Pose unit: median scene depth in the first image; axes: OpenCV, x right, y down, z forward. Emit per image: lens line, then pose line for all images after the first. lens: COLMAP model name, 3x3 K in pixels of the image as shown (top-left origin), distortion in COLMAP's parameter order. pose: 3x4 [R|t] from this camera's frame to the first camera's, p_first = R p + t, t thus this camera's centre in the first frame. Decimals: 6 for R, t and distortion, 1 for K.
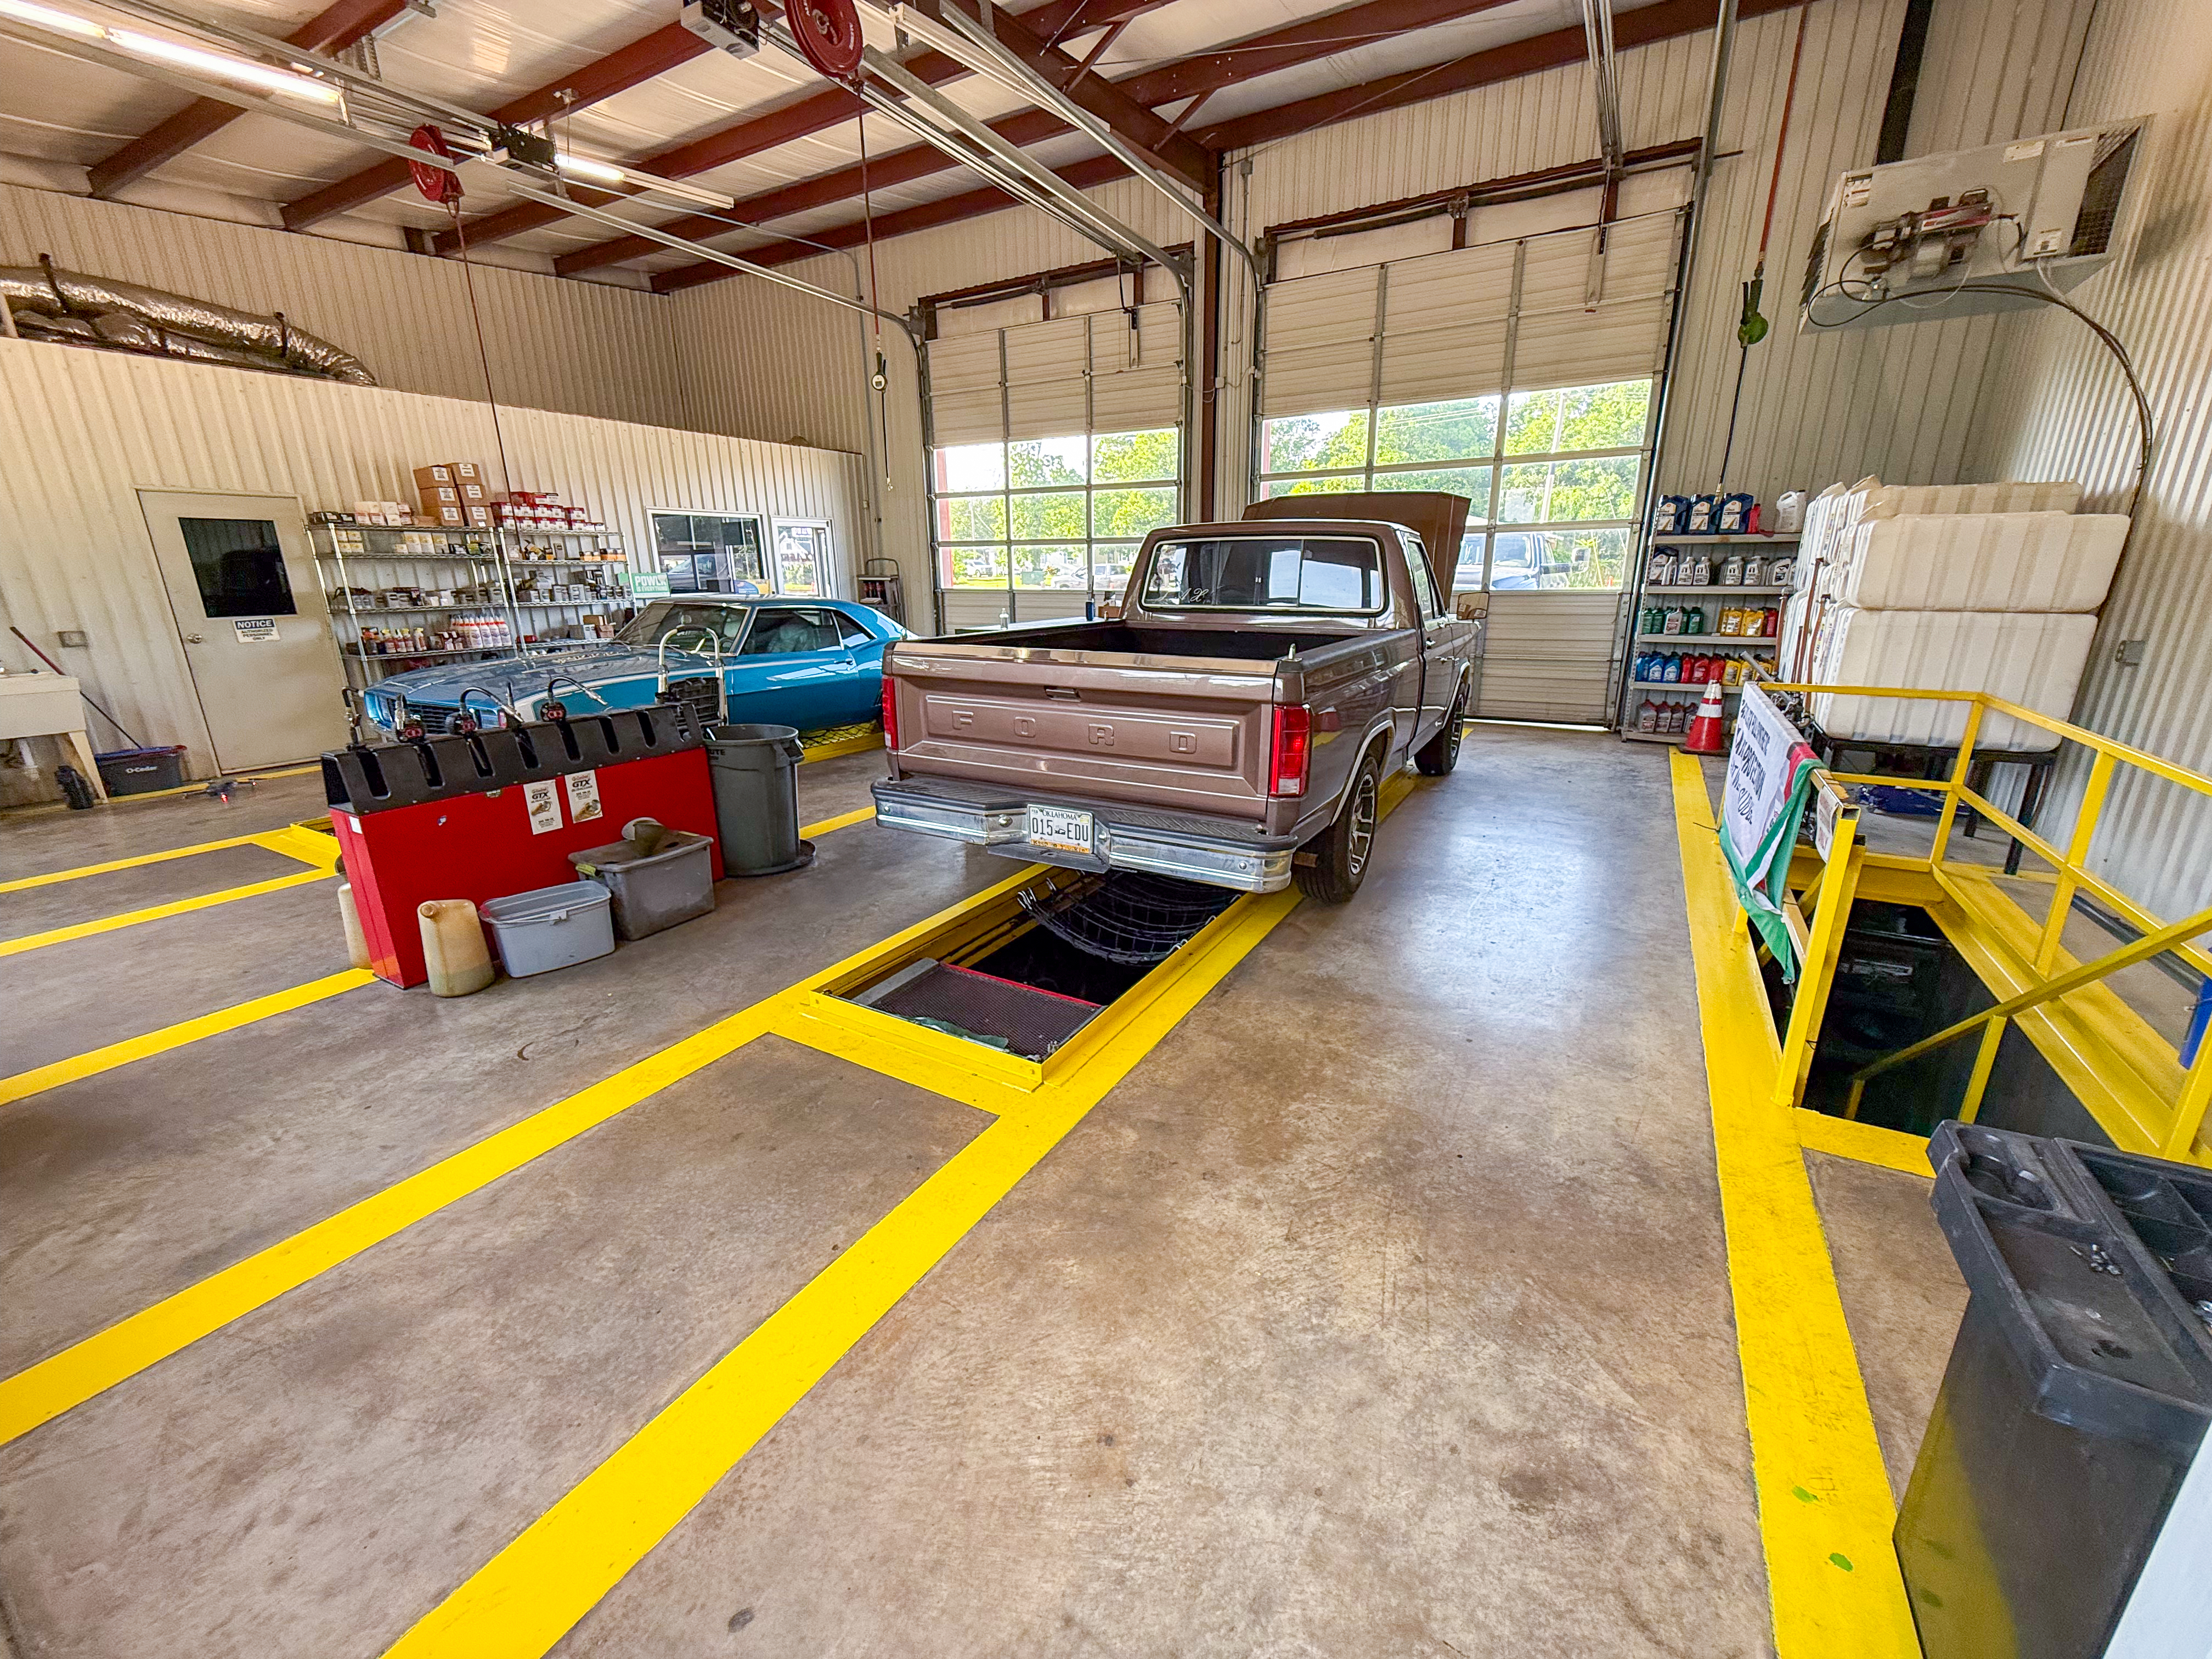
lens RADIAL K [[879.9, 0, 1112.7], [0, 879.9, 829.7], [0, 0, 1]] dist [0.001145, -0.000081]
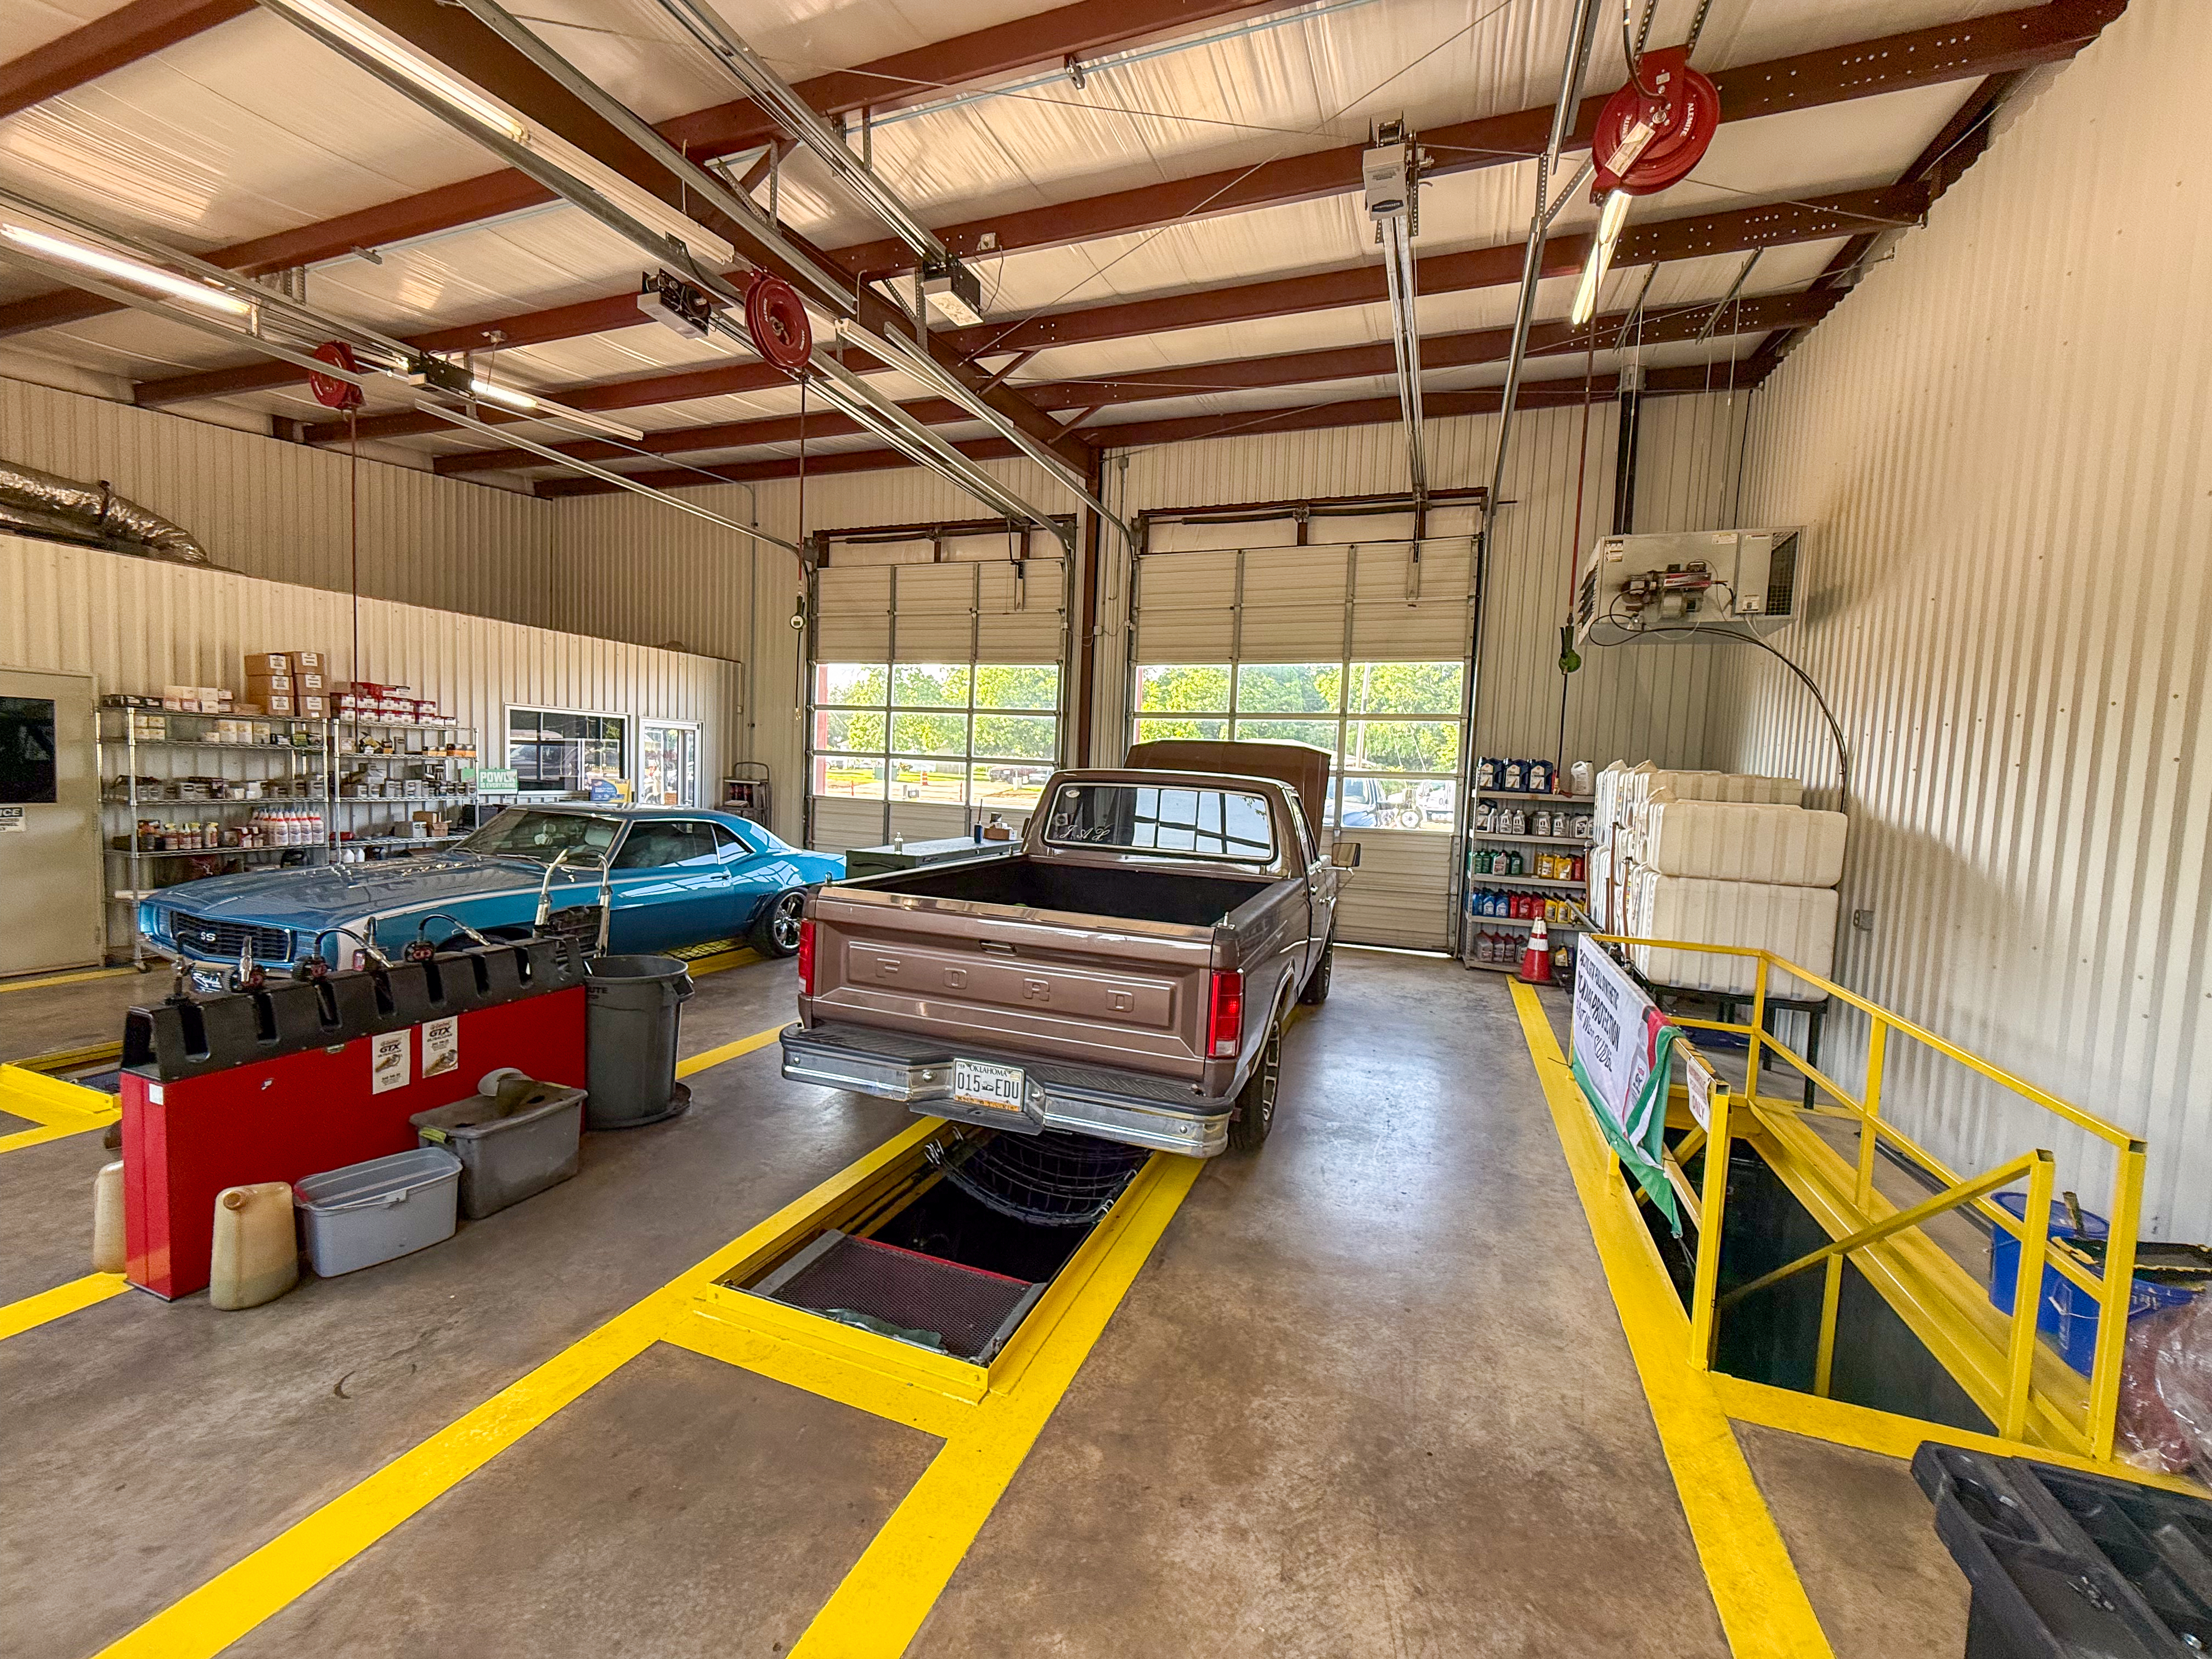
lens RADIAL K [[882.5, 0, 1111.0], [0, 882.5, 828.9], [0, 0, 1]] dist [0.000881, -0.000179]
pose [[0.984396, 0.040753, 0.171181, -0.084425], [-0.002400, 0.975831, -0.218515, -0.051767], [-0.175949, 0.214695, 0.960702, -0.019607]]
